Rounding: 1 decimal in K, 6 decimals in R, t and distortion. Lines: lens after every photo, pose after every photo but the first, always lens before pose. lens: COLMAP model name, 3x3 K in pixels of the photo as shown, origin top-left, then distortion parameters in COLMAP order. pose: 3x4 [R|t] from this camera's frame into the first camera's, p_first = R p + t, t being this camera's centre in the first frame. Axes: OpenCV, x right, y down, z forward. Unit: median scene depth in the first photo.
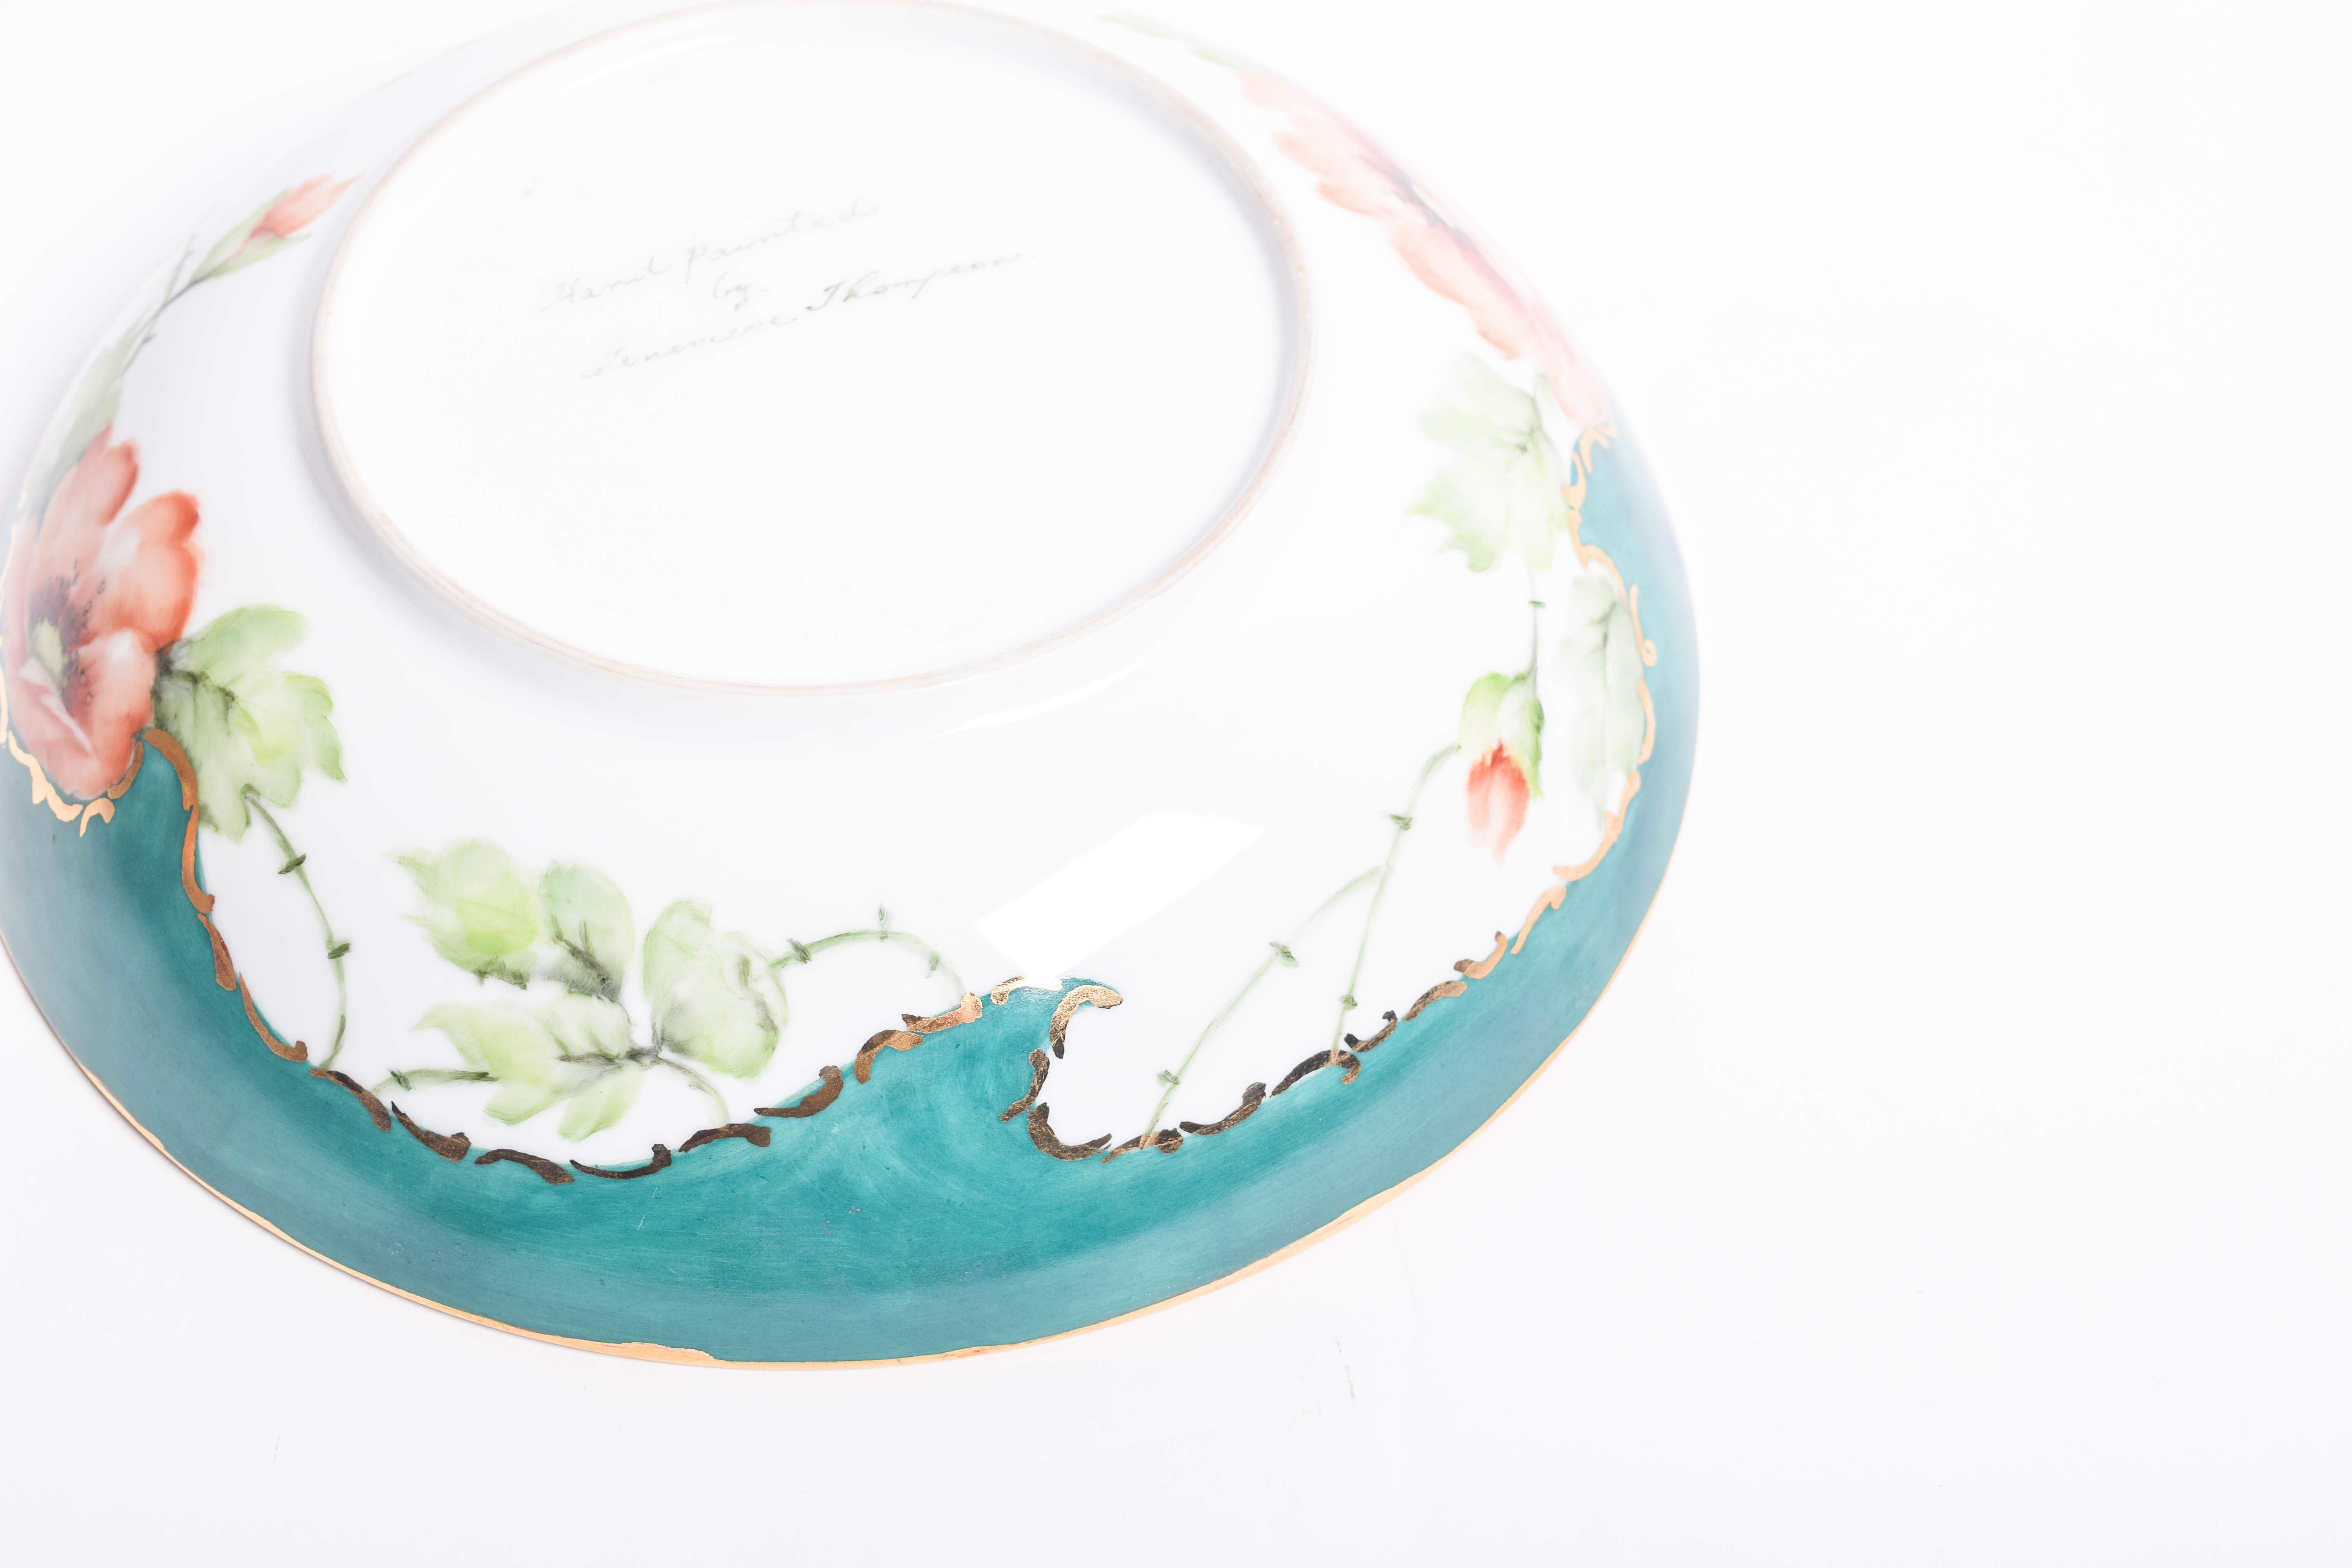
lens RADIAL K [[3738.6, 0, 1180.2], [0, 3738.6, 786.5], [0, 0, 1]] dist [-0.034071, 0.000000]
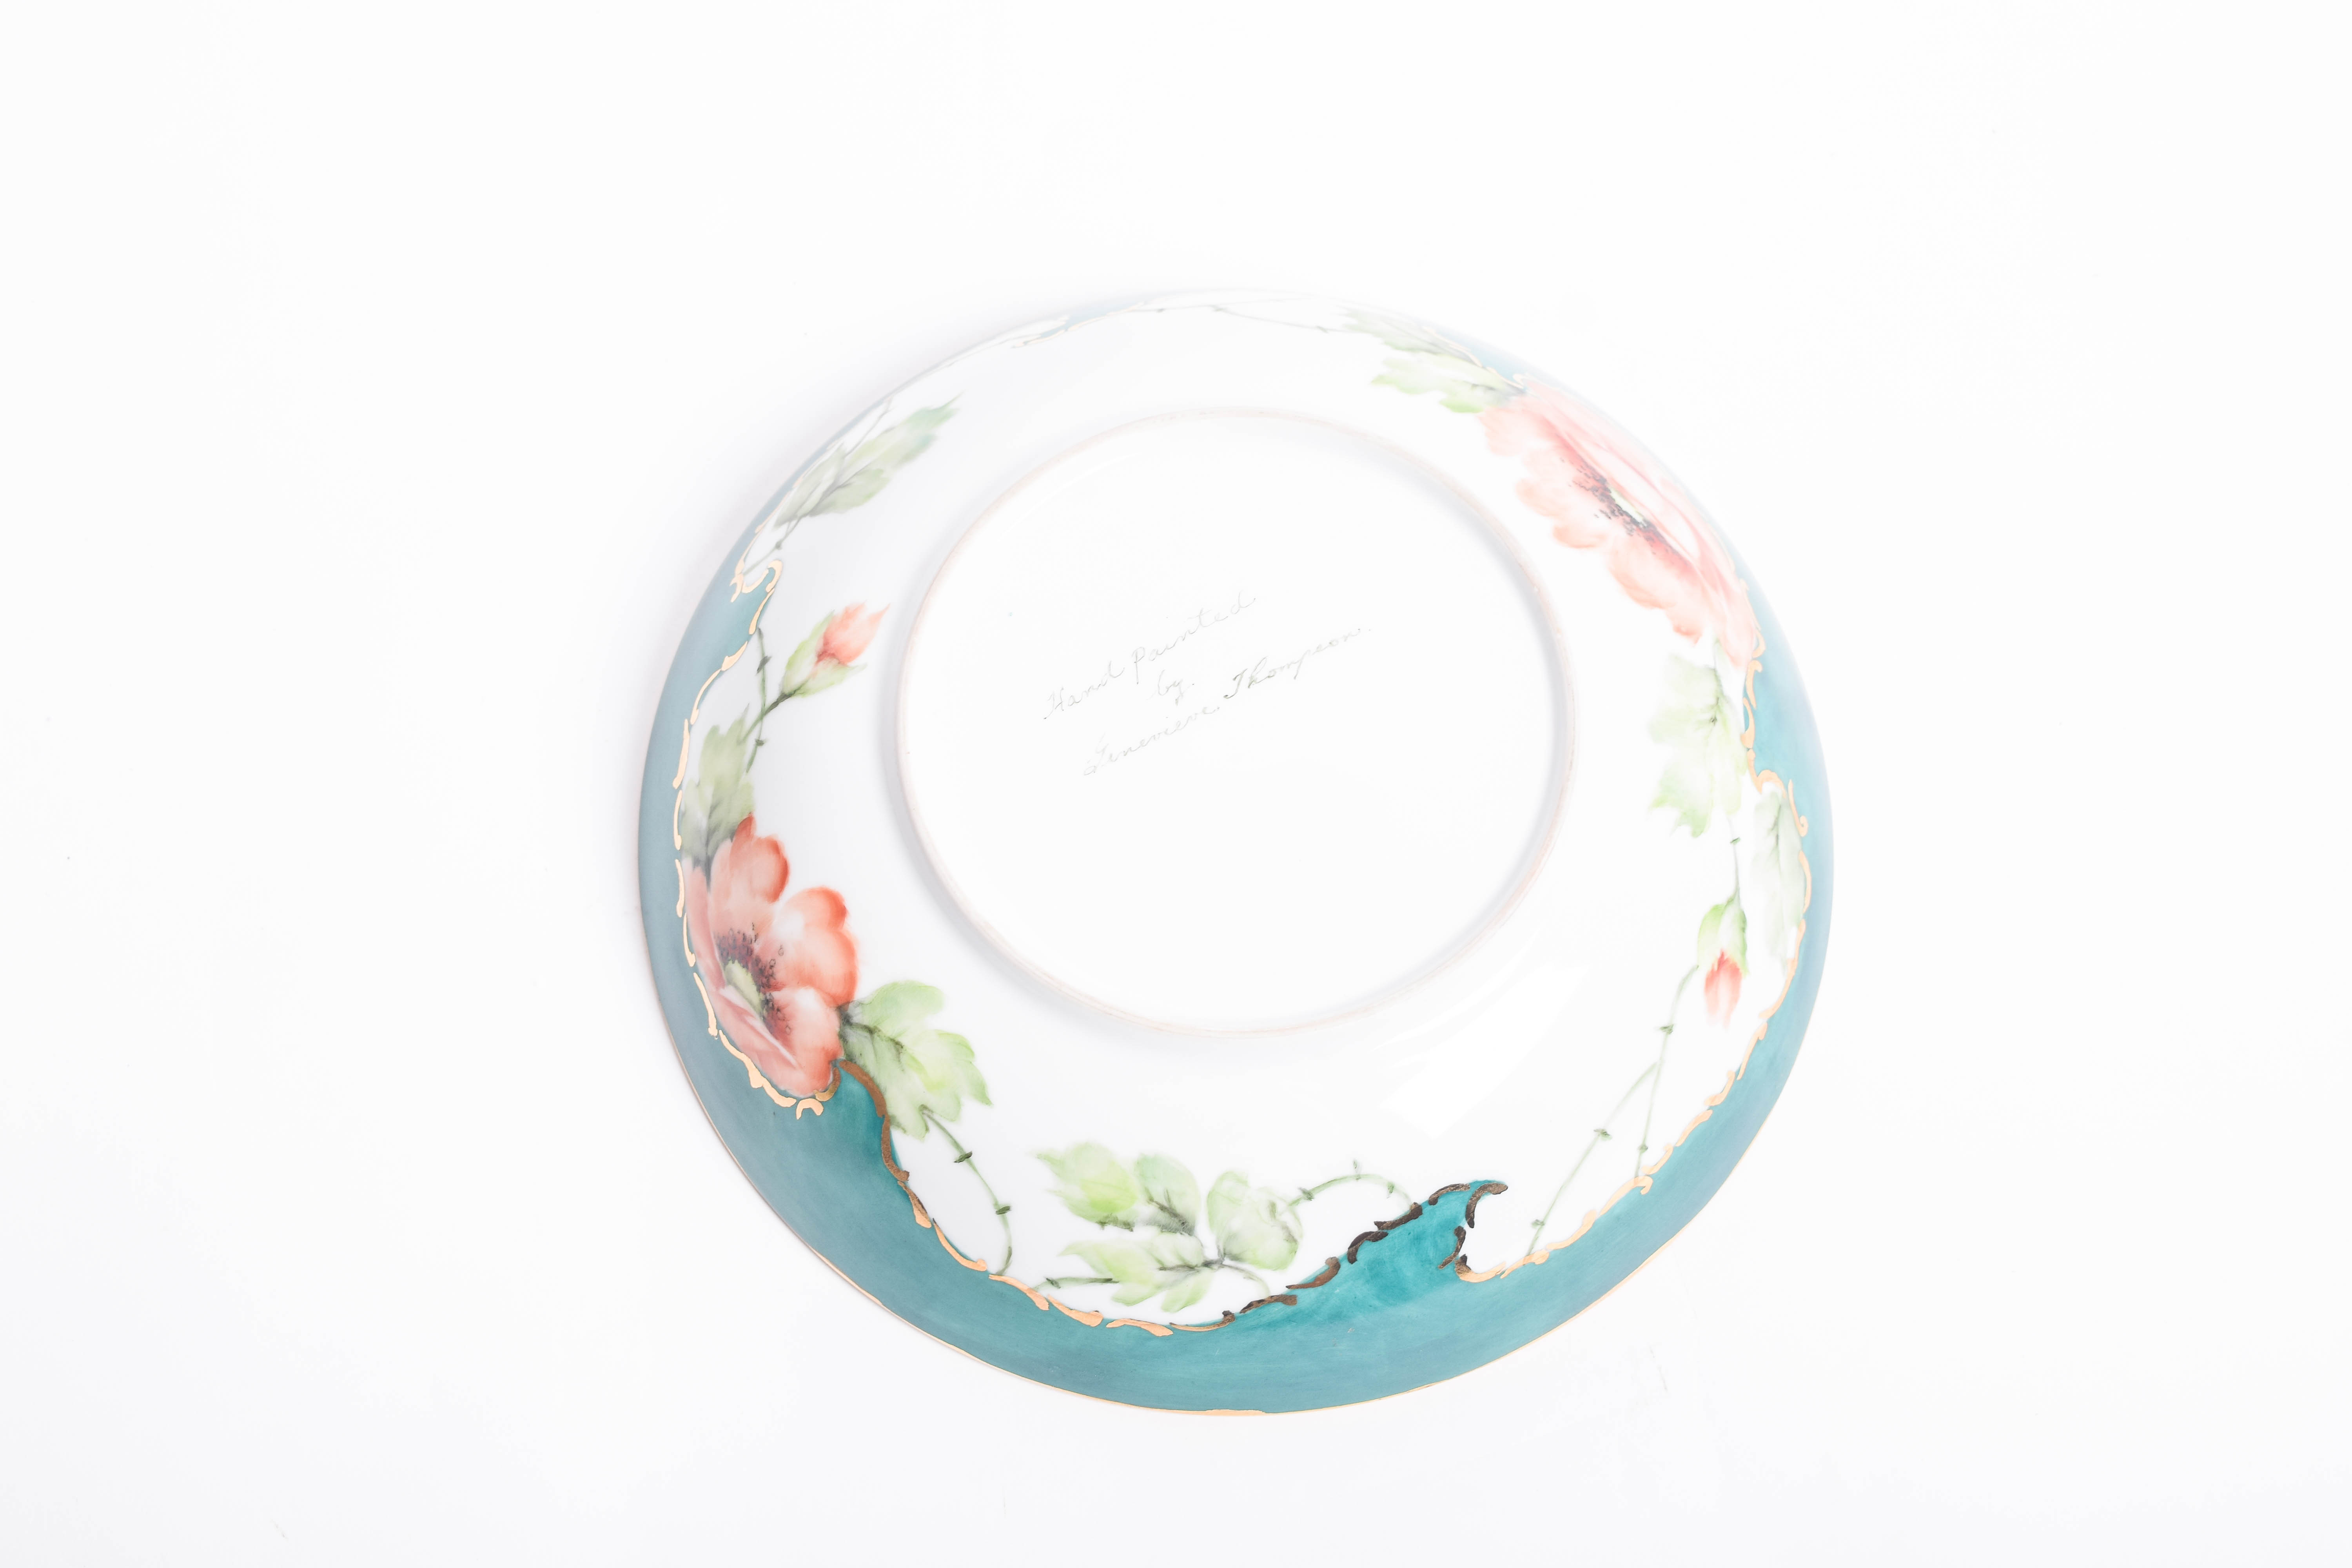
lens RADIAL K [[3738.6, 0, 1182.3], [0, 3738.6, 789.3], [0, 0, 1]] dist [-0.034071, 0.000000]
pose [[0.993749, -0.110859, 0.013134, -0.144765], [0.101839, 0.948447, 0.300129, -0.553191], [-0.045729, -0.296915, 0.953808, -0.414683]]
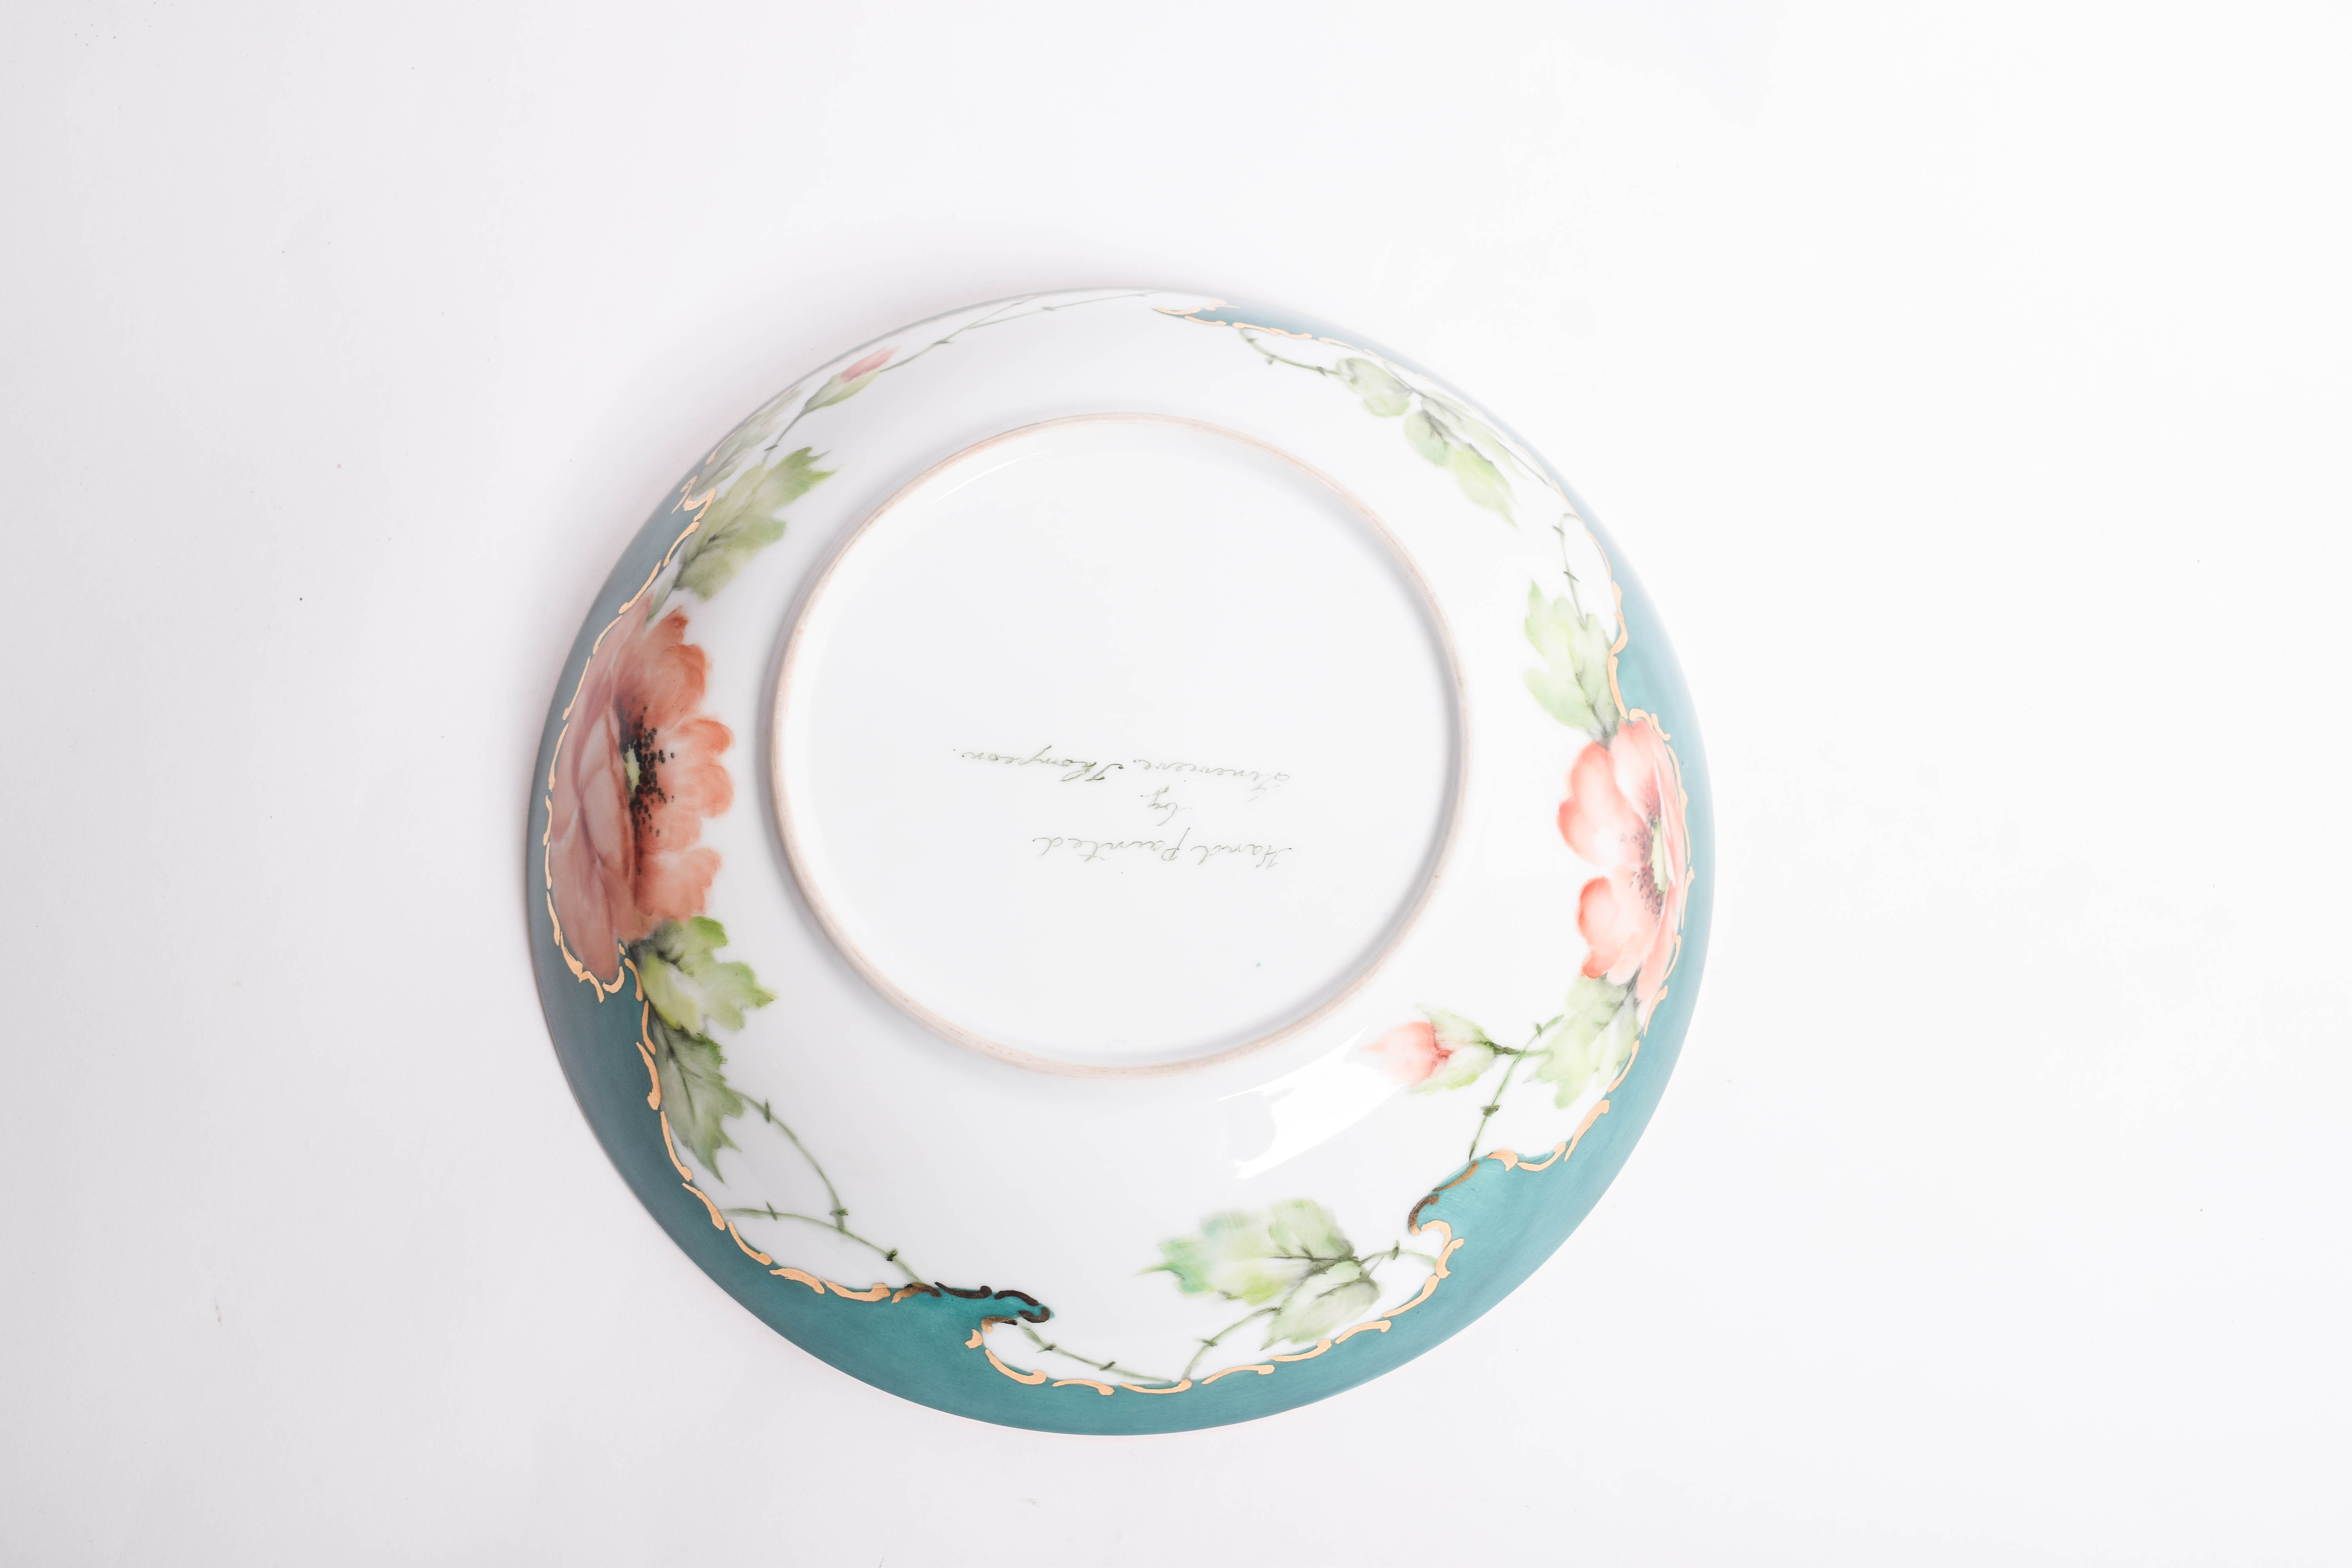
lens RADIAL K [[2618.2, 0, 1192.5], [0, 2618.2, 781.2], [0, 0, 1]] dist [-0.024110, 0.000000]
pose [[-0.891515, -0.443522, 0.092133, -0.225291], [0.322976, -0.479742, 0.815803, -0.964184], [-0.317627, 0.757057, 0.570944, 0.447407]]
